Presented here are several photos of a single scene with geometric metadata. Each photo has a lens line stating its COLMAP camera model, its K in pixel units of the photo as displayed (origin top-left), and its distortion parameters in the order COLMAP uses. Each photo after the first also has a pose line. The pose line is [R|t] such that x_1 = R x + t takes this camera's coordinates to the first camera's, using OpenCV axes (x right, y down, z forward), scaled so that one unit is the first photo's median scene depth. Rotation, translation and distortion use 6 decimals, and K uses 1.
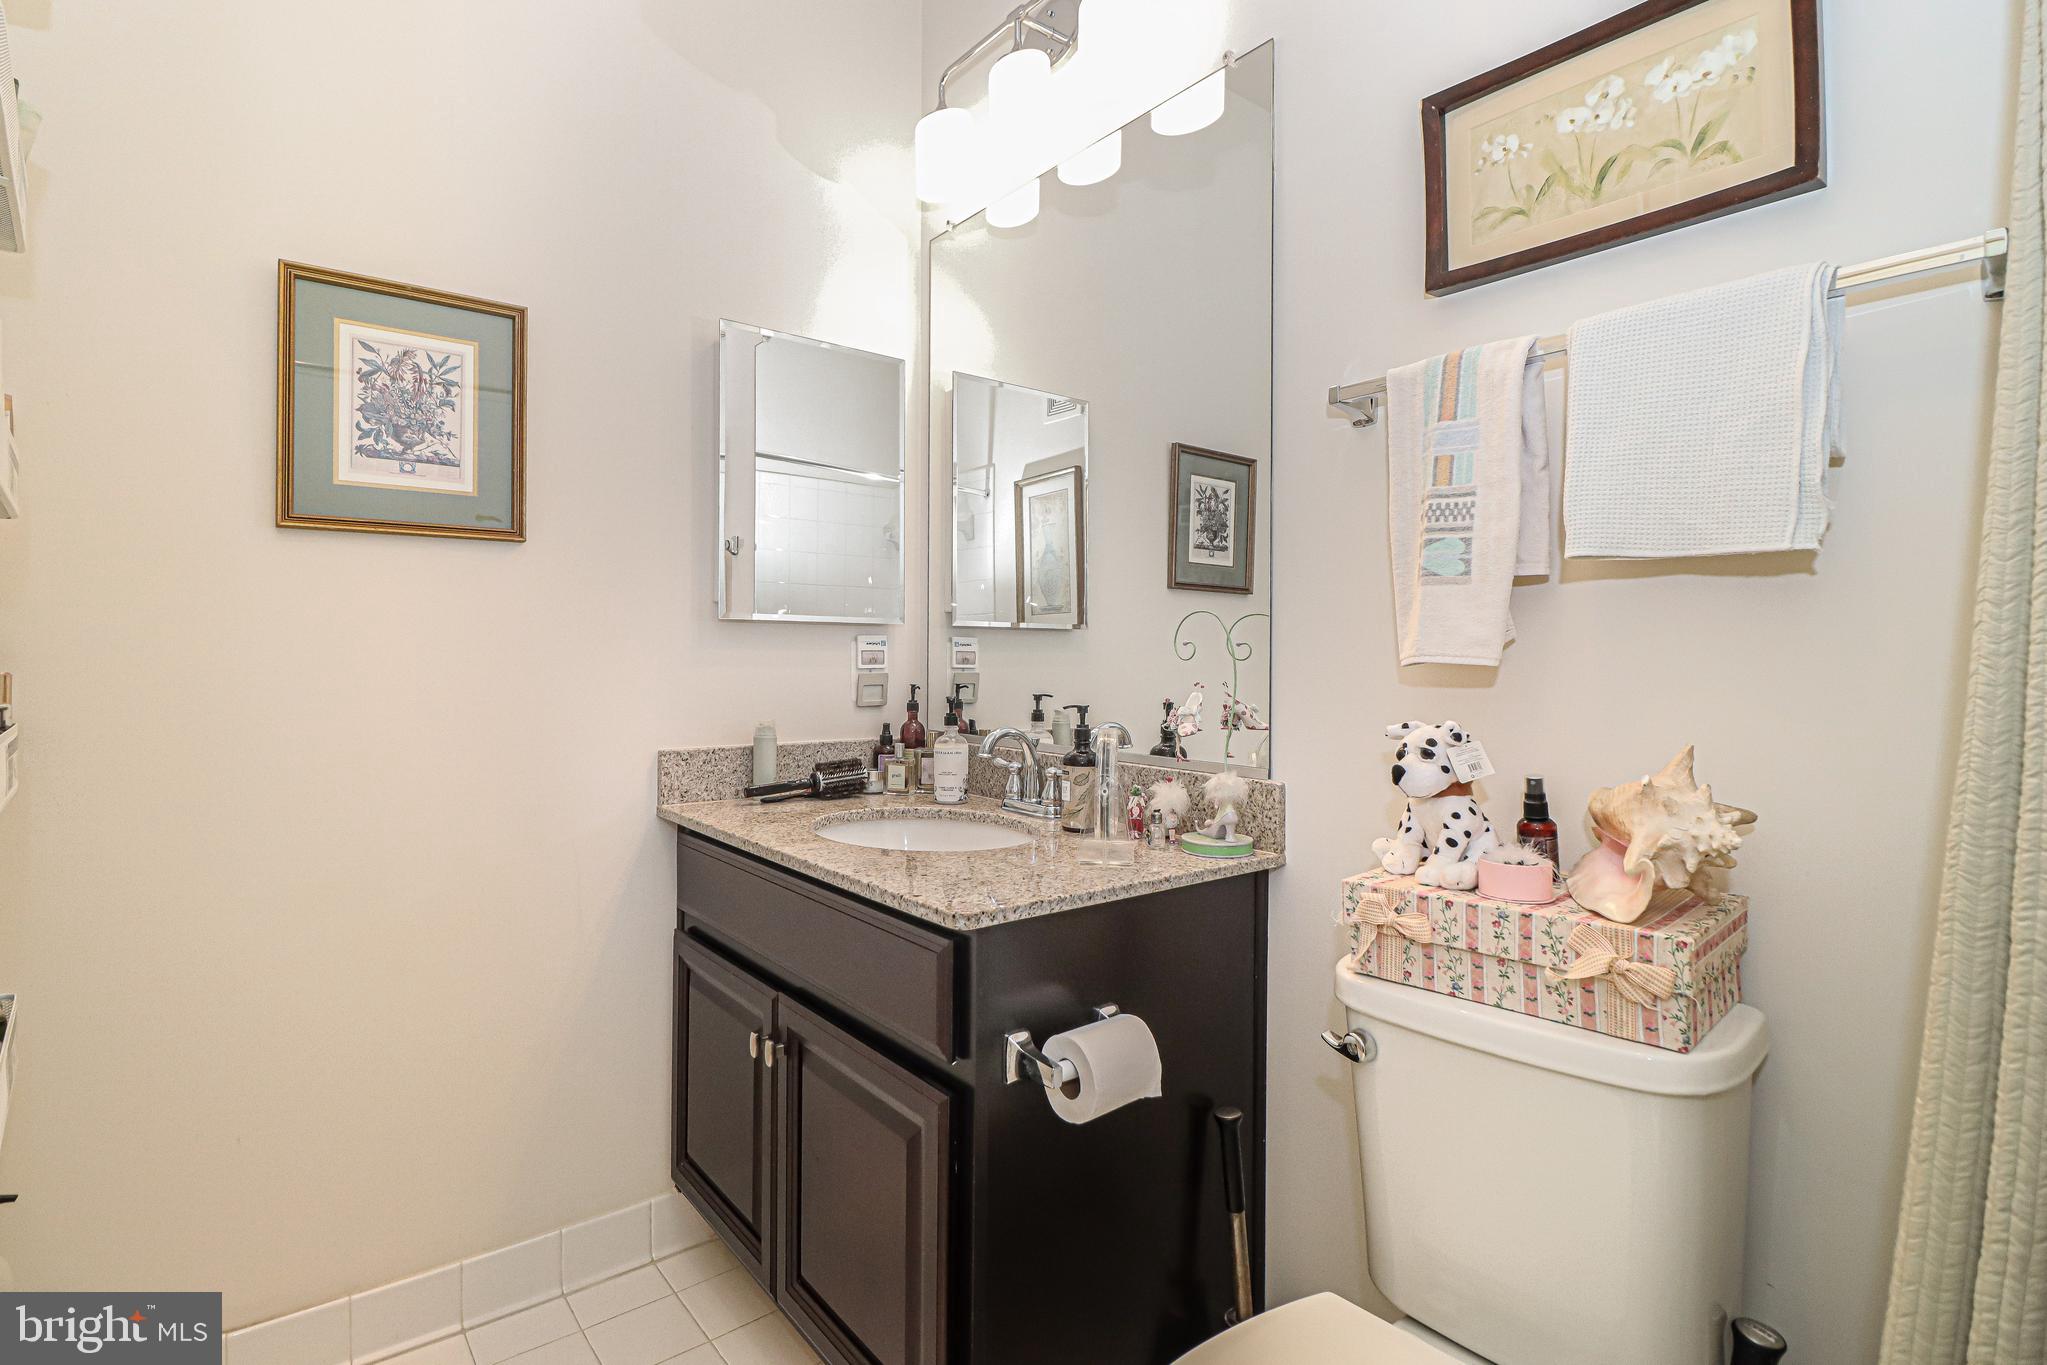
lens RADIAL K [[946.1, 0, 1007.8], [0, 946.1, 656.8], [0, 0, 1]] dist [0.002204, -0.010937]
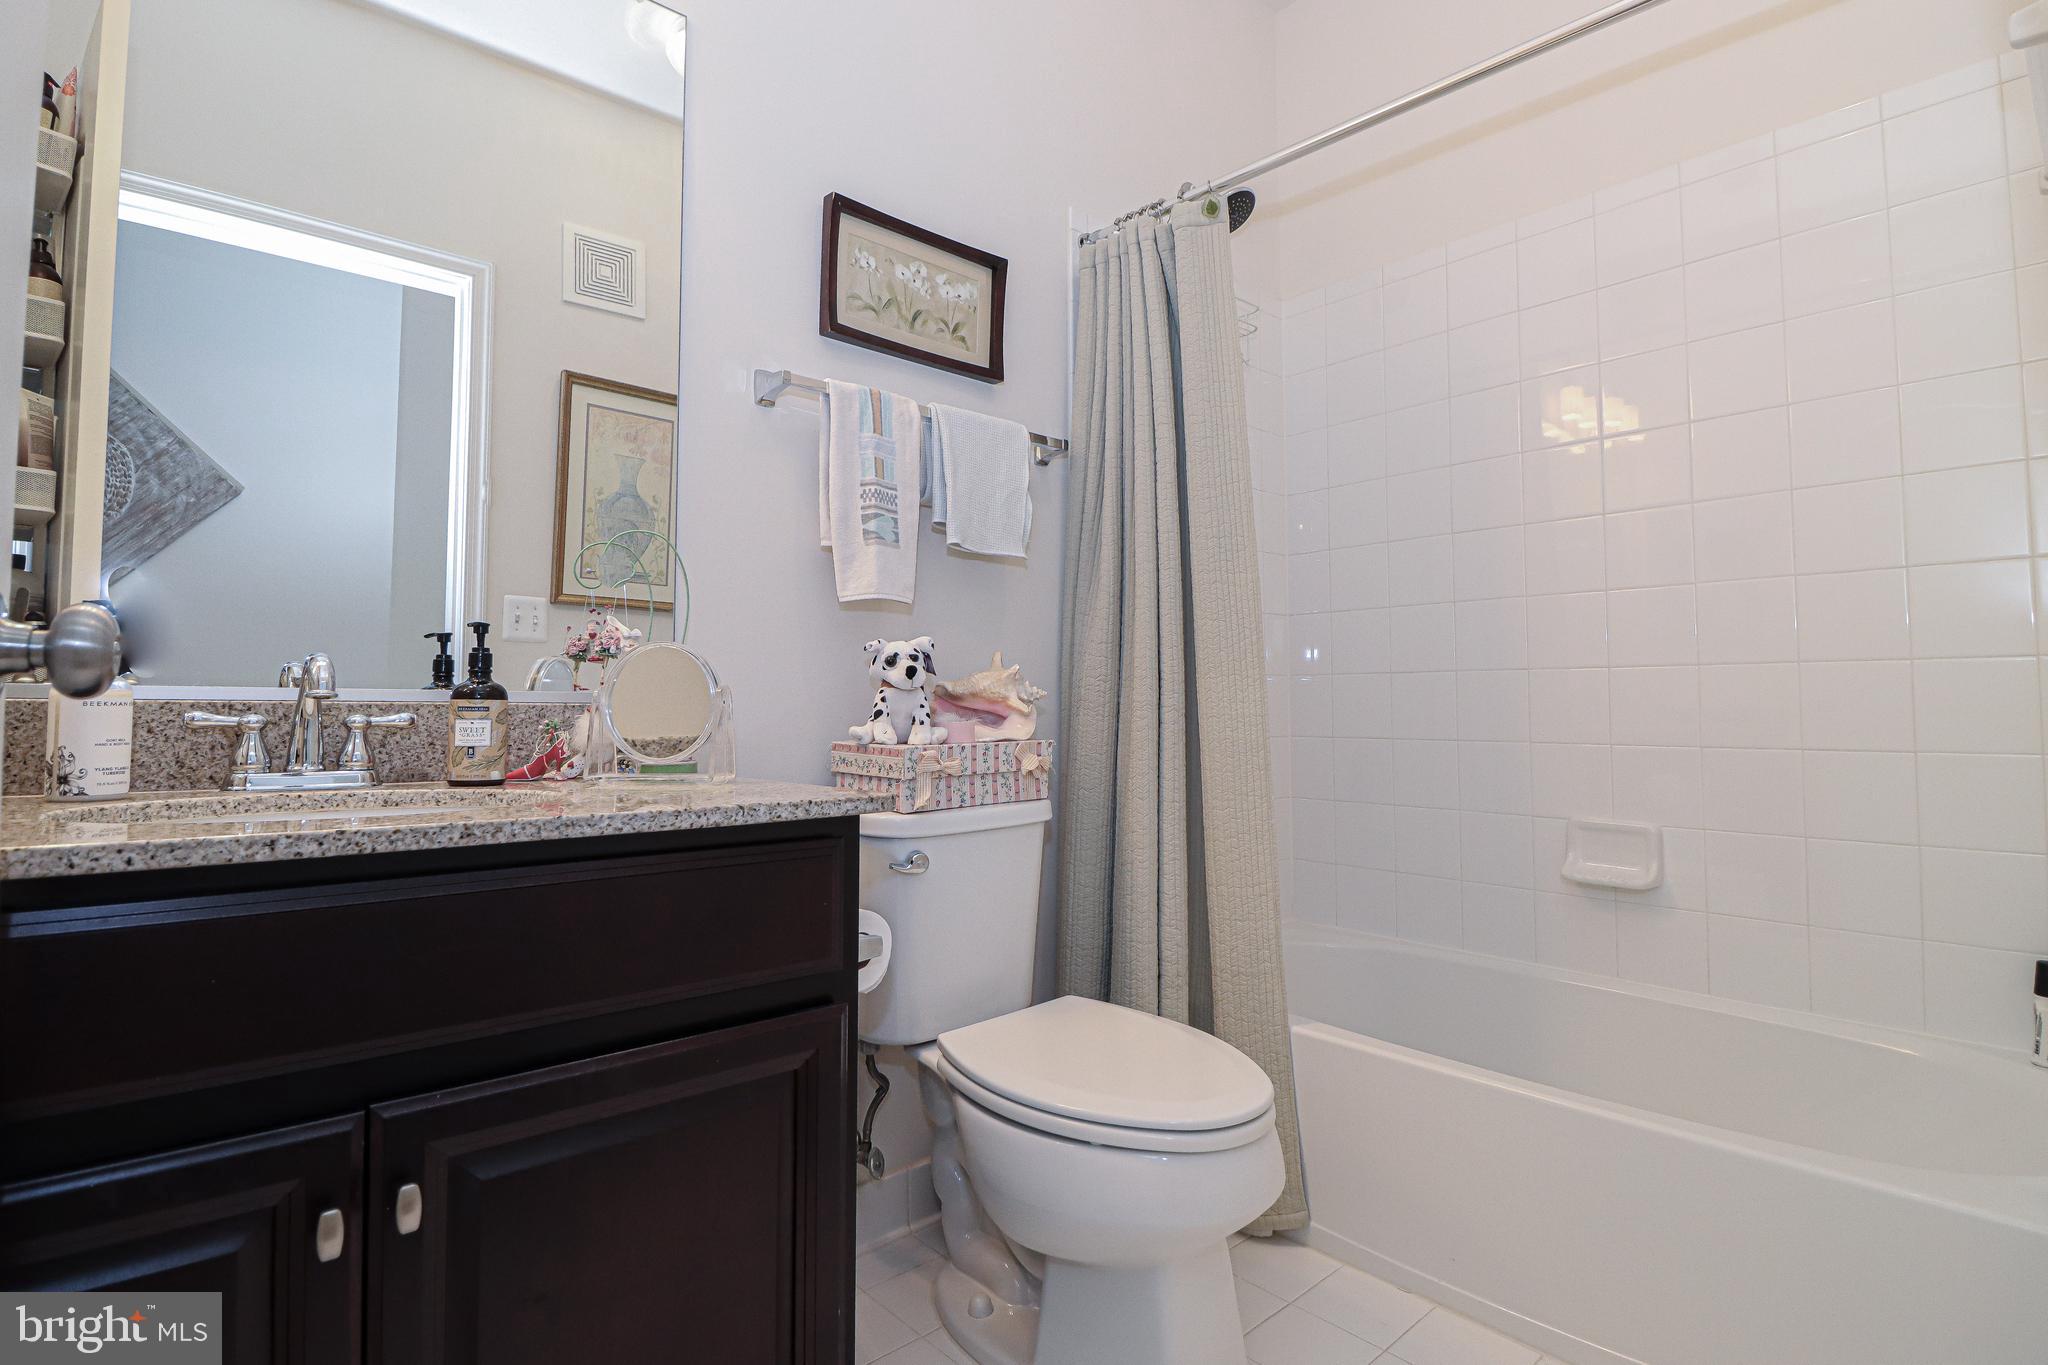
lens RADIAL K [[946.6, 0, 1008.3], [0, 946.6, 656.8], [0, 0, 1]] dist [0.002204, -0.010937]
pose [[0.002262, 0.045920, 0.998943, -1.022019], [-0.005779, 0.998929, -0.045906, 0.164827], [-0.999981, -0.005669, 0.002525, 0.839800]]
